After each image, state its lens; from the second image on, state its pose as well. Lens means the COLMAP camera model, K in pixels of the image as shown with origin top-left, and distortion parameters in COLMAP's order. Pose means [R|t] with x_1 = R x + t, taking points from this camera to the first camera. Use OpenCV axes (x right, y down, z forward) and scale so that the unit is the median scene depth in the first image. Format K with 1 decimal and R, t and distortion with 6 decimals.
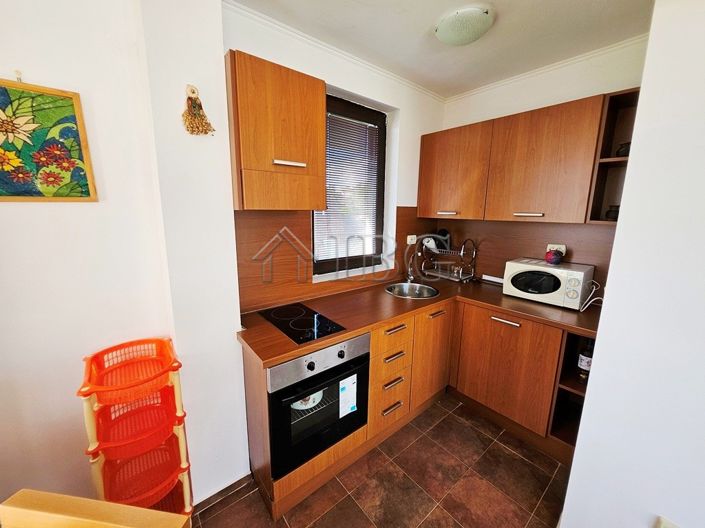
lens RADIAL K [[275.3, 0, 351.8], [0, 275.3, 259.2], [0, 0, 1]] dist [0.000093, 0.000367]
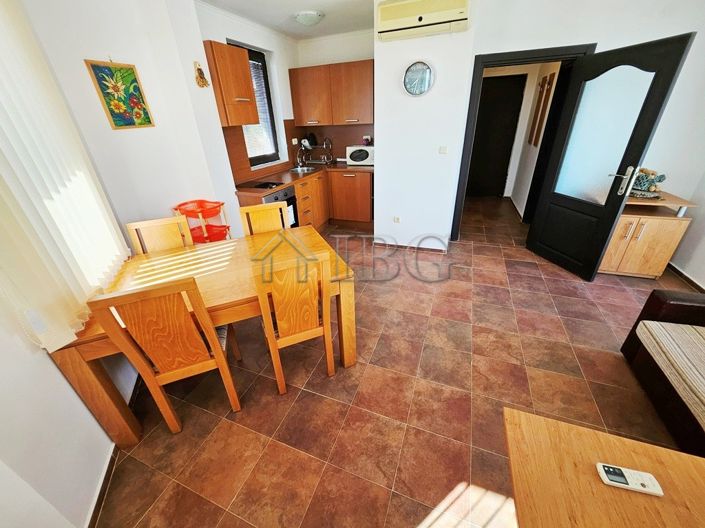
lens RADIAL K [[278.9, 0, 347.8], [0, 278.9, 262.4], [0, 0, 1]] dist [-0.002547, -0.000161]
pose [[0.873615, -0.266890, 0.406899, -0.477123], [0.138727, 0.938074, 0.317446, 0.154552], [-0.466424, -0.220878, 0.856540, -0.925869]]
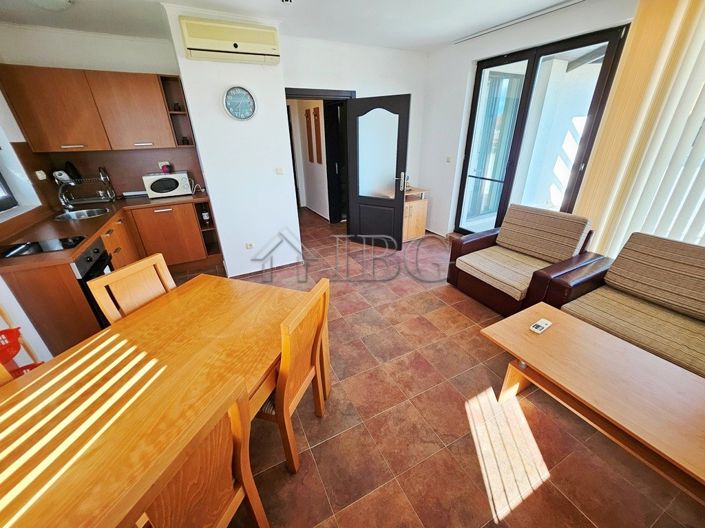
lens RADIAL K [[280.3, 0, 350.9], [0, 280.3, 262.1], [0, 0, 1]] dist [0.000852, 0.000100]
pose [[0.218166, -0.431539, 0.875316, -0.790249], [0.198594, 0.897785, 0.393118, 0.053289], [-0.955491, 0.088068, 0.281568, -0.539267]]
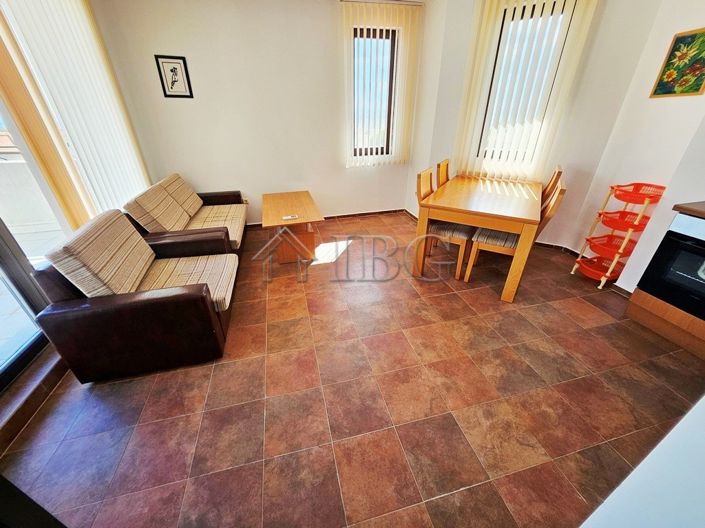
lens RADIAL K [[275.3, 0, 351.8], [0, 275.3, 259.2], [0, 0, 1]] dist [0.000093, 0.000367]
pose [[-0.424162, 0.424641, -0.799854, 1.101954], [-0.155815, 0.835851, 0.526380, 0.049974], [0.892081, 0.347899, -0.288370, -0.055808]]
